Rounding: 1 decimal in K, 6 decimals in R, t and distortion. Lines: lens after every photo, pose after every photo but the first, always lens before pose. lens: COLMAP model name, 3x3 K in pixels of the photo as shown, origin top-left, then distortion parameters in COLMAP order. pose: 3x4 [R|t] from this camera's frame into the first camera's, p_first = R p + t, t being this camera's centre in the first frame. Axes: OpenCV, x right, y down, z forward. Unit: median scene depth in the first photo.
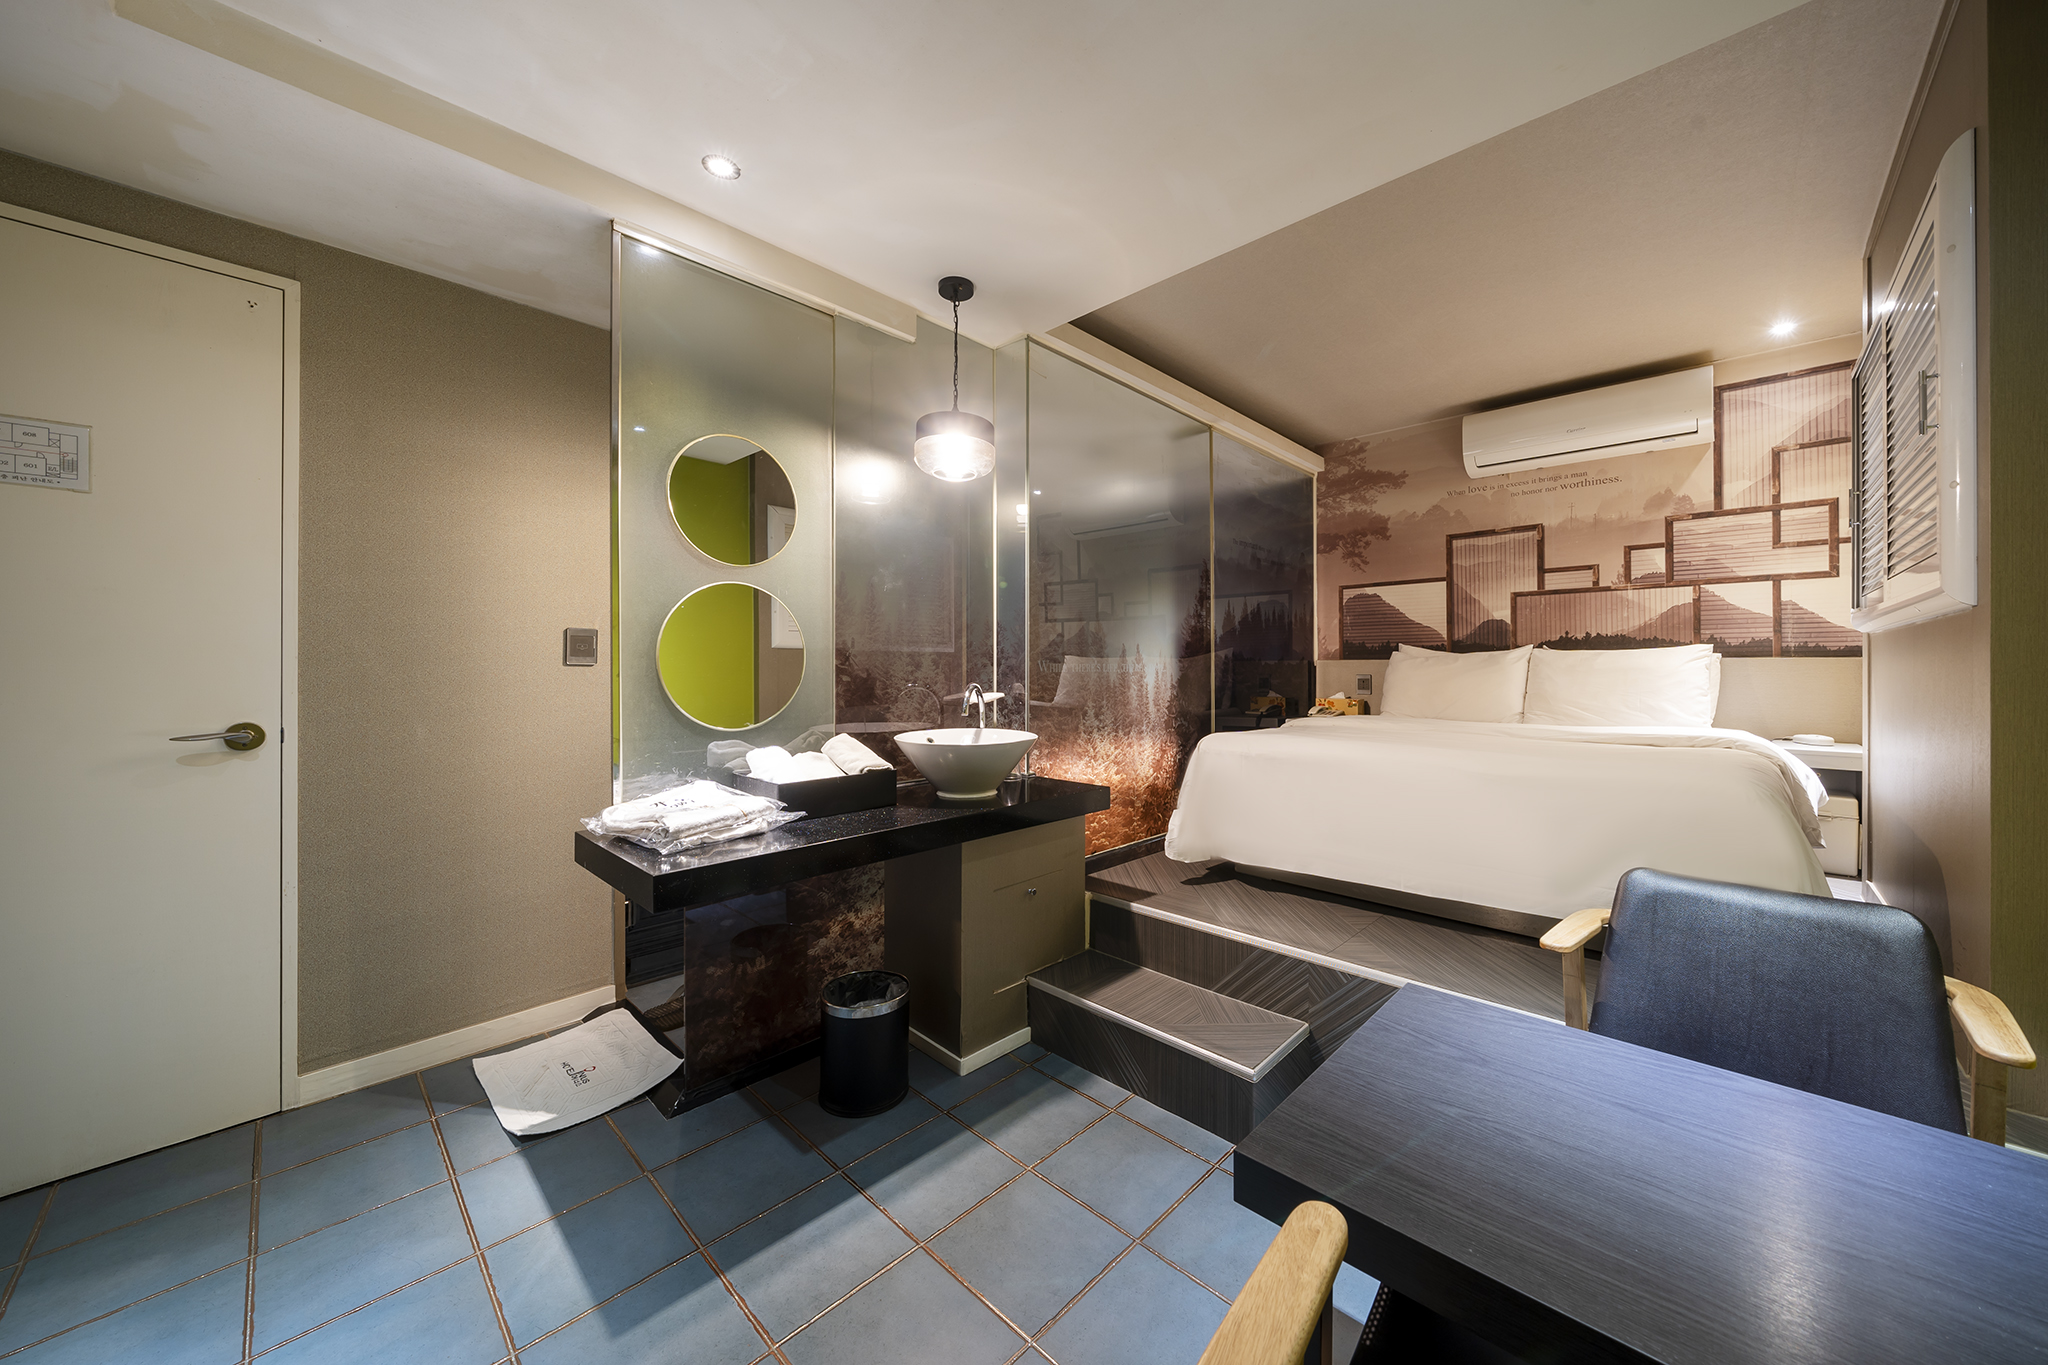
lens RADIAL K [[716.6, 0, 1035.3], [0, 716.6, 666.7], [0, 0, 1]] dist [-0.011414, -0.000012]
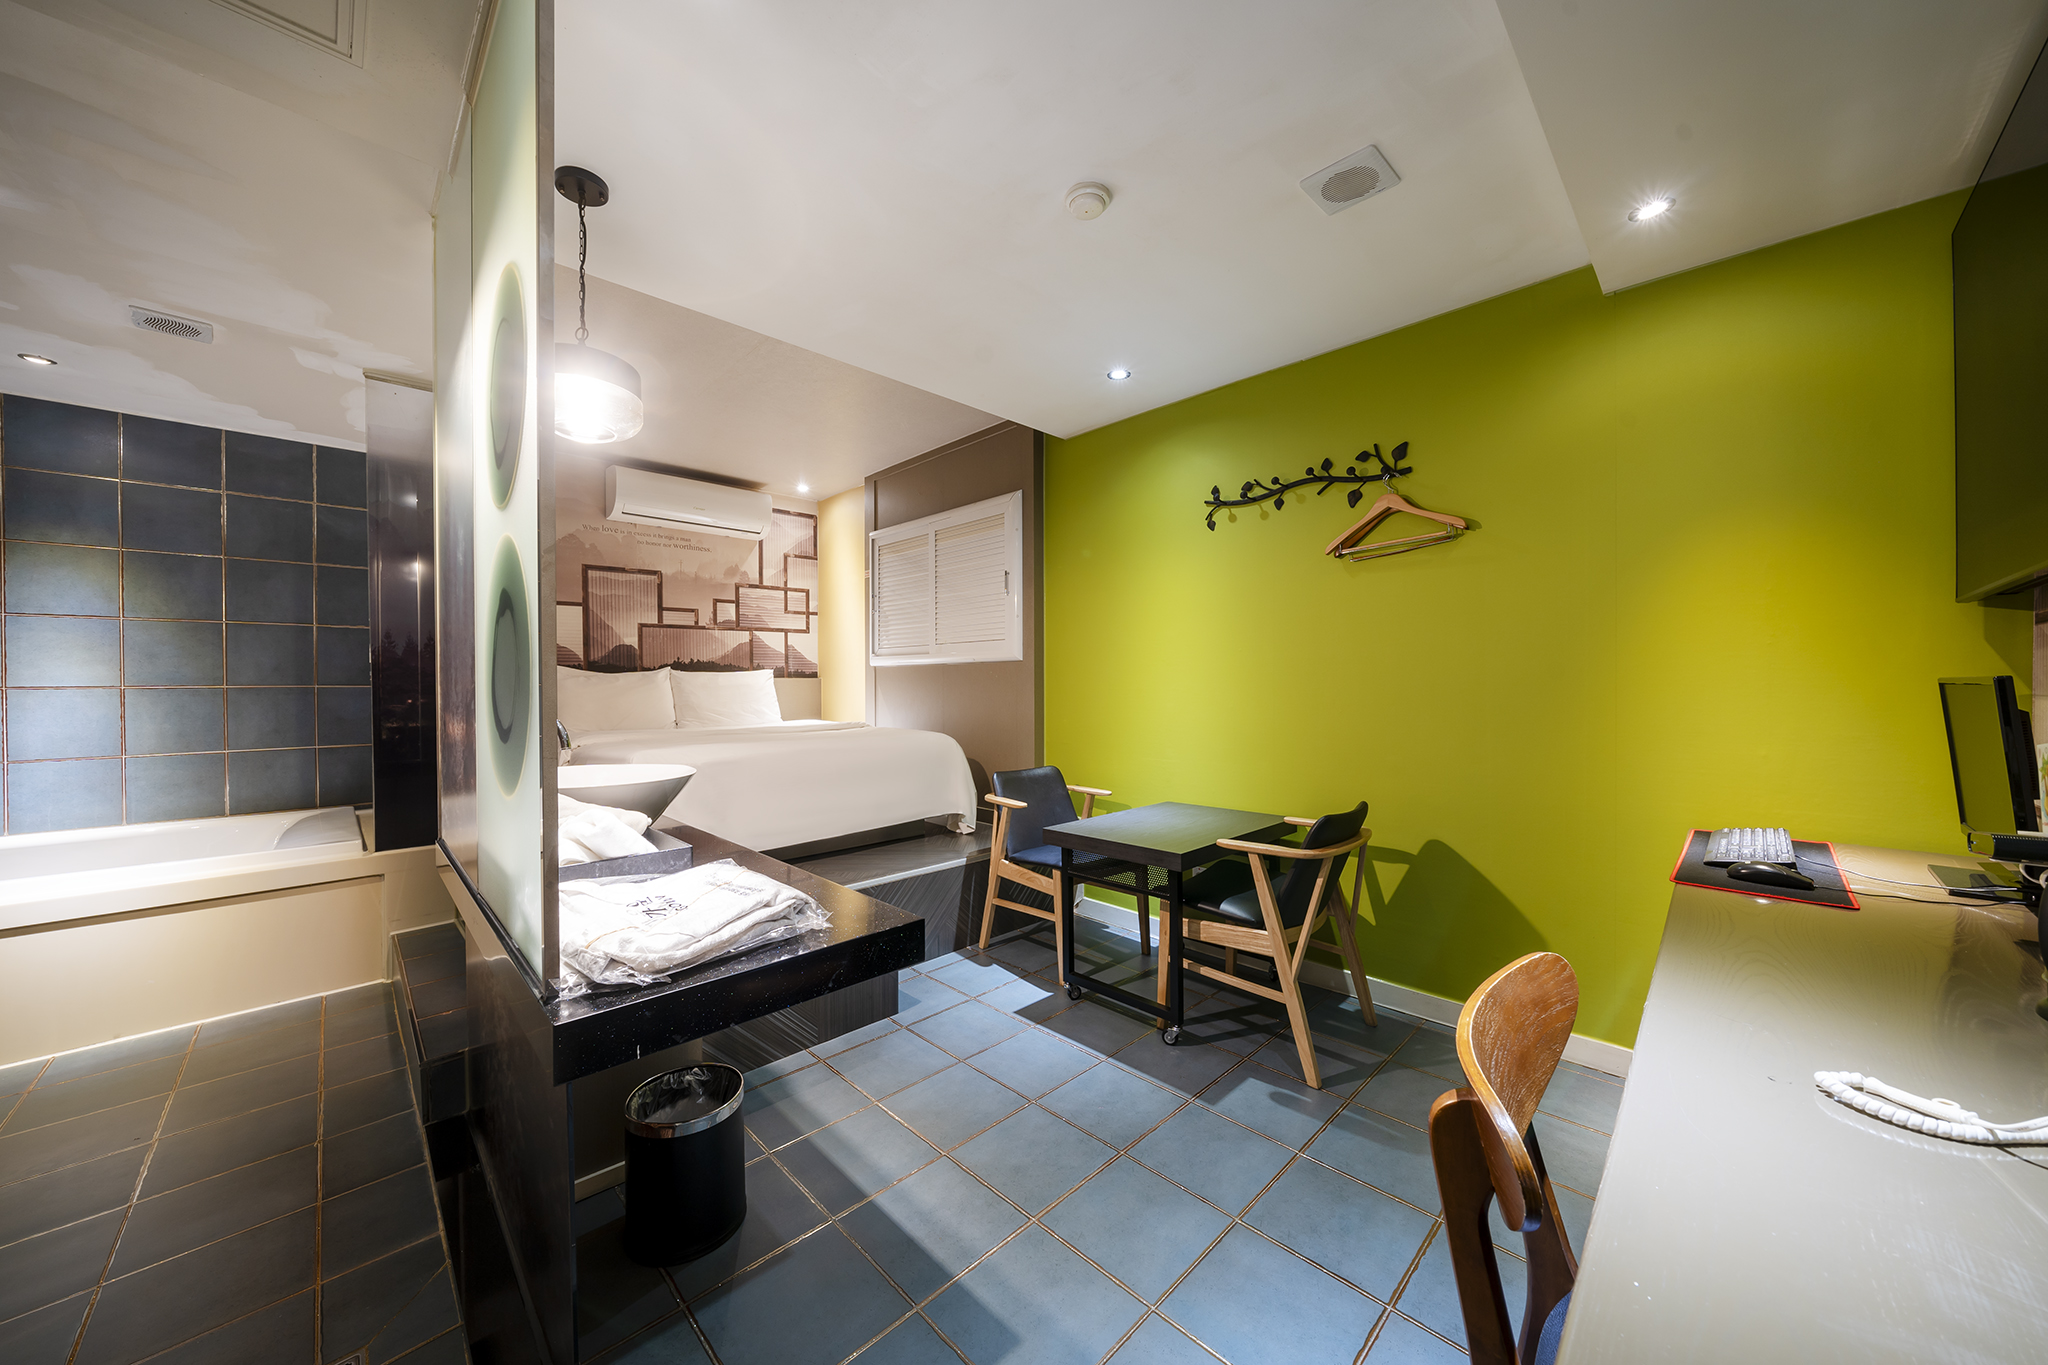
lens RADIAL K [[716.6, 0, 1014.5], [0, 716.6, 691.8], [0, 0, 1]] dist [-0.011414, -0.000012]
pose [[0.047833, -0.016657, 0.998716, -0.577794], [0.002577, 0.999860, 0.016553, -0.006438], [-0.998852, 0.001782, 0.047869, 0.340944]]
